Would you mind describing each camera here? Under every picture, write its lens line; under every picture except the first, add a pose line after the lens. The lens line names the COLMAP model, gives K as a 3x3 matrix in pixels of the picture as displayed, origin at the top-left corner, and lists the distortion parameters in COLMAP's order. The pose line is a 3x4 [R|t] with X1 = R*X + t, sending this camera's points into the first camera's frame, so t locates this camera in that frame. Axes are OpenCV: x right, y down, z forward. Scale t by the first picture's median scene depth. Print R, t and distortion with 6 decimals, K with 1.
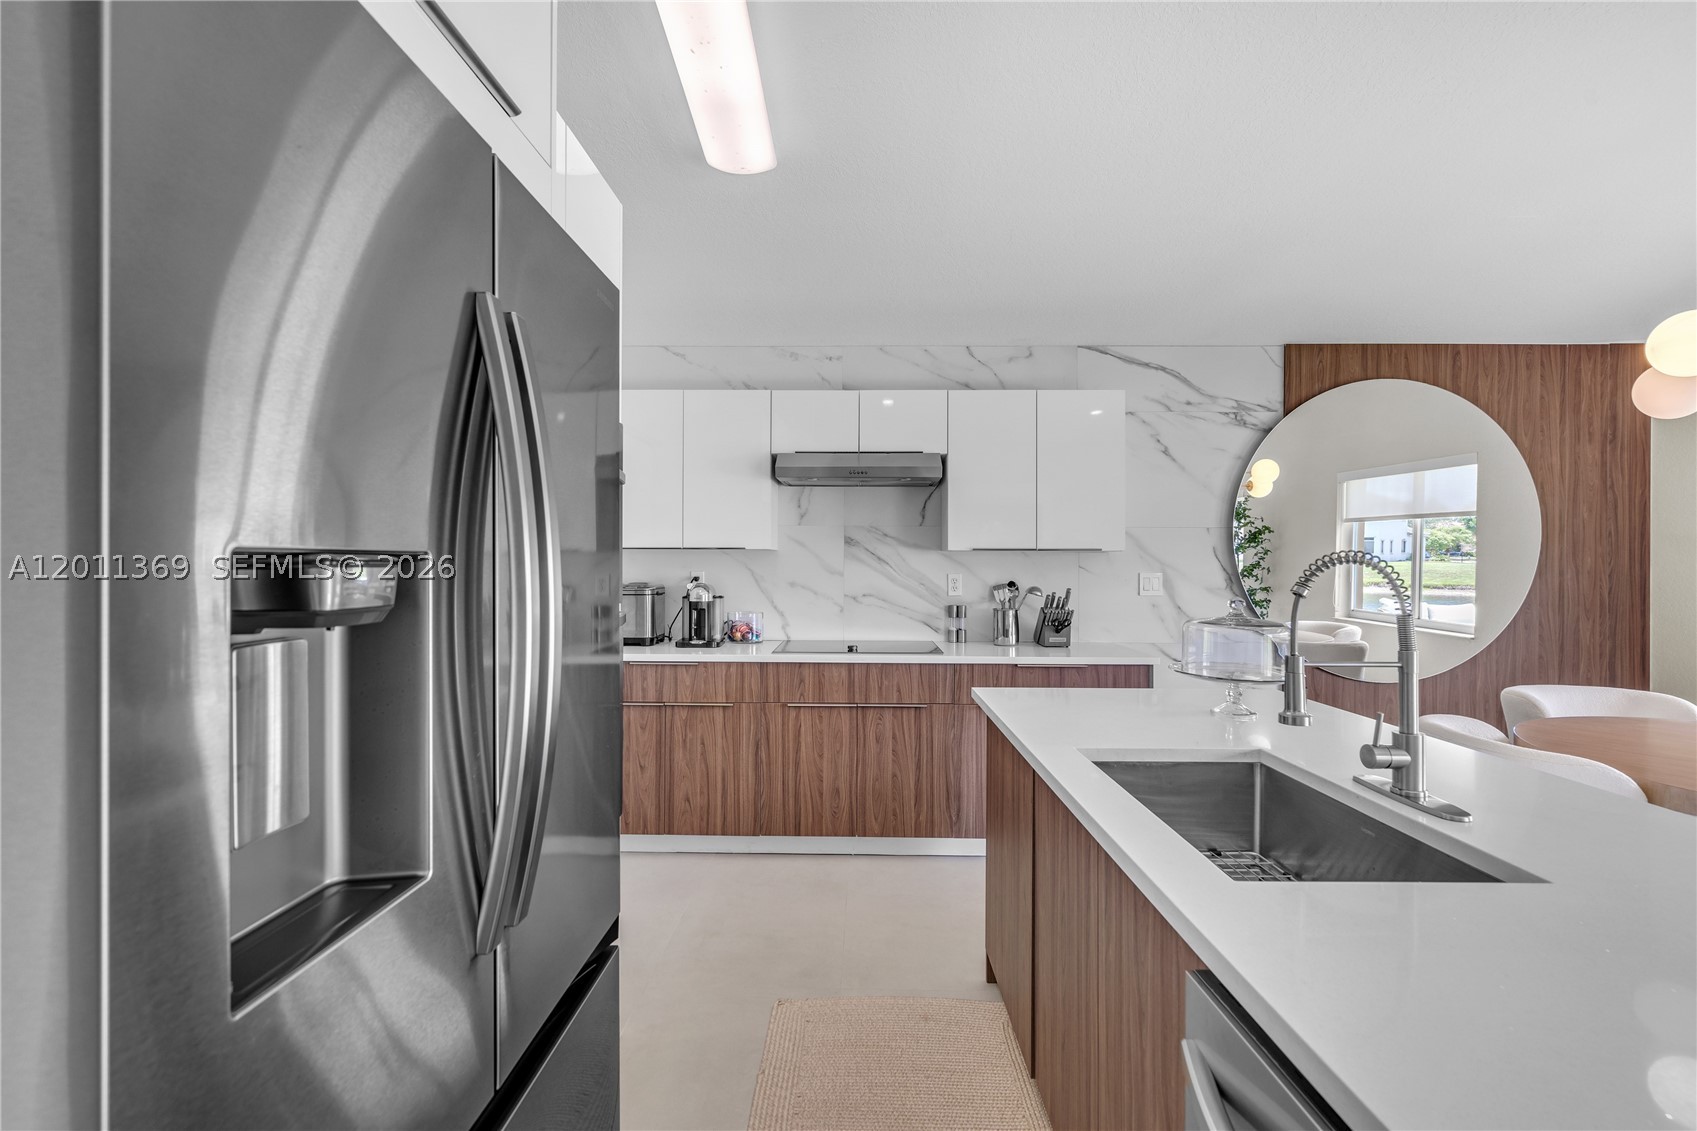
lens RADIAL K [[792.8, 0, 846.1], [0, 792.8, 552.4], [0, 0, 1]] dist [-0.000076, -0.000239]
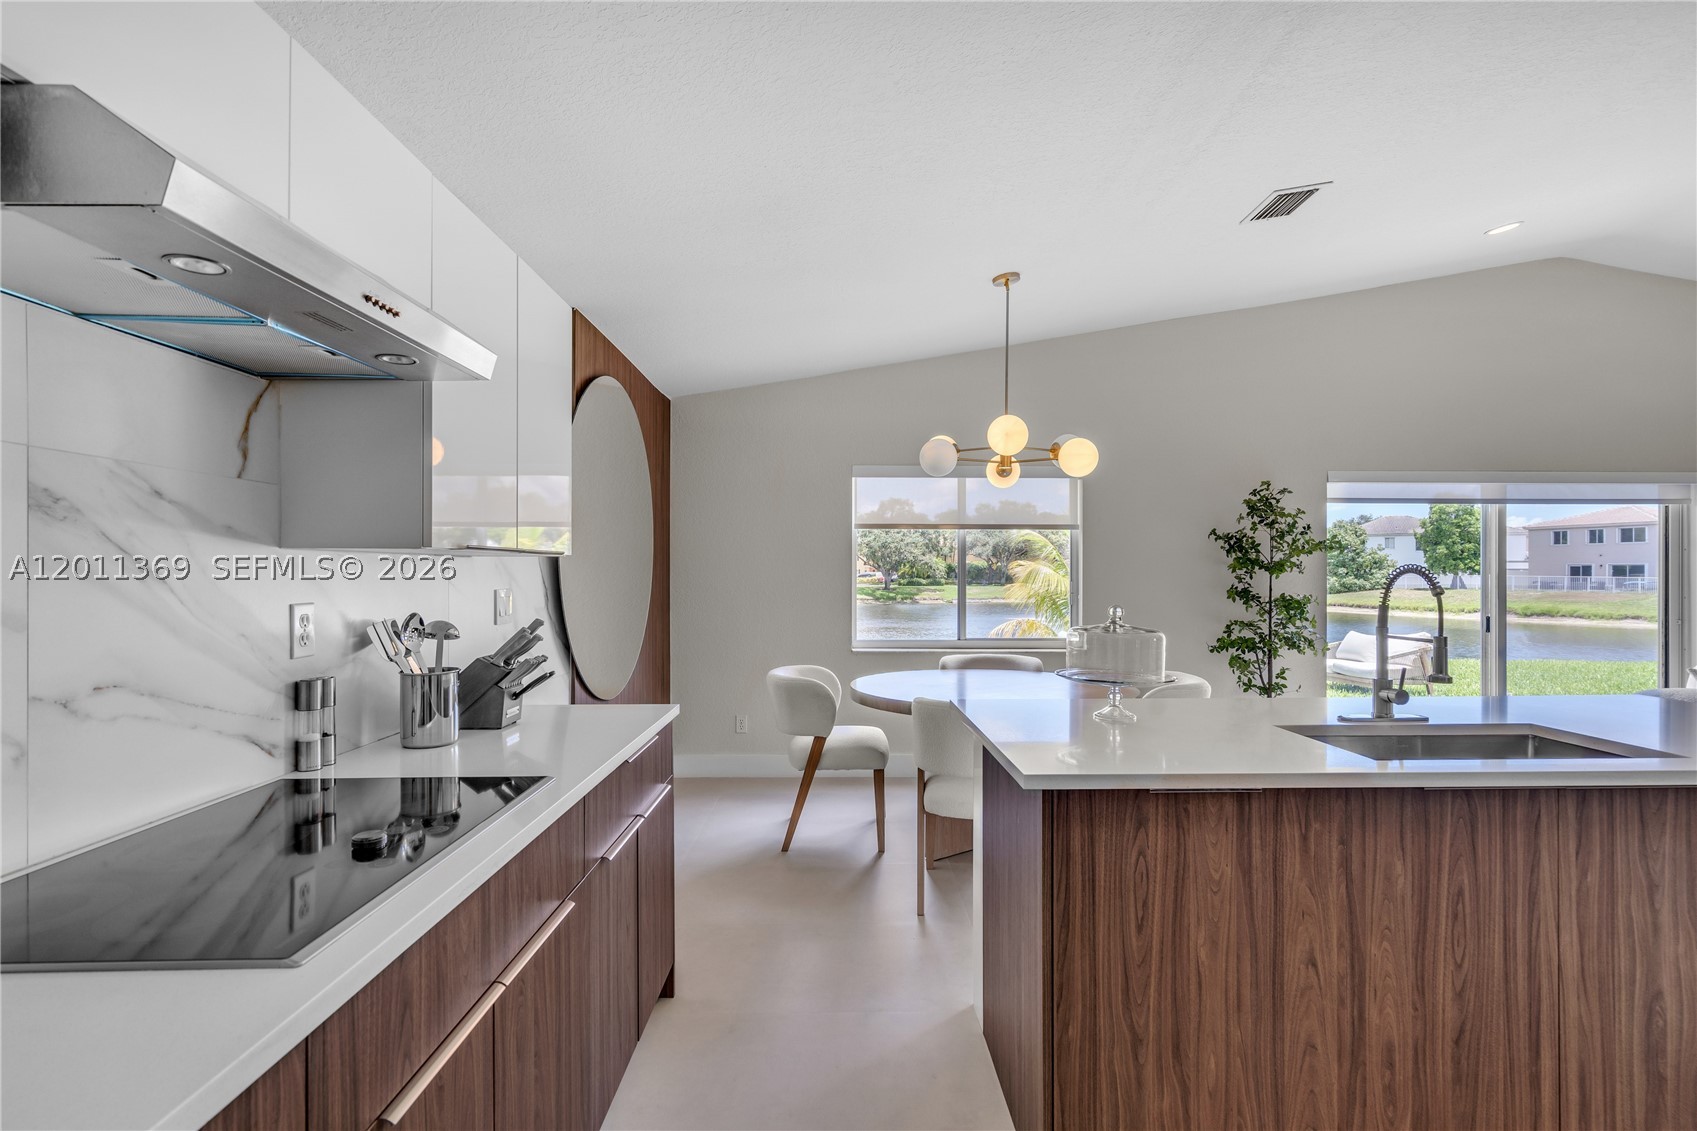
lens RADIAL K [[792.8, 0, 846.1], [0, 792.8, 552.4], [0, 0, 1]] dist [-0.000076, -0.000239]
pose [[-0.015181, 0.017482, 0.999732, -0.279483], [-0.004089, 0.999838, -0.017546, 0.006906], [-0.999876, -0.004354, -0.015107, 0.724718]]
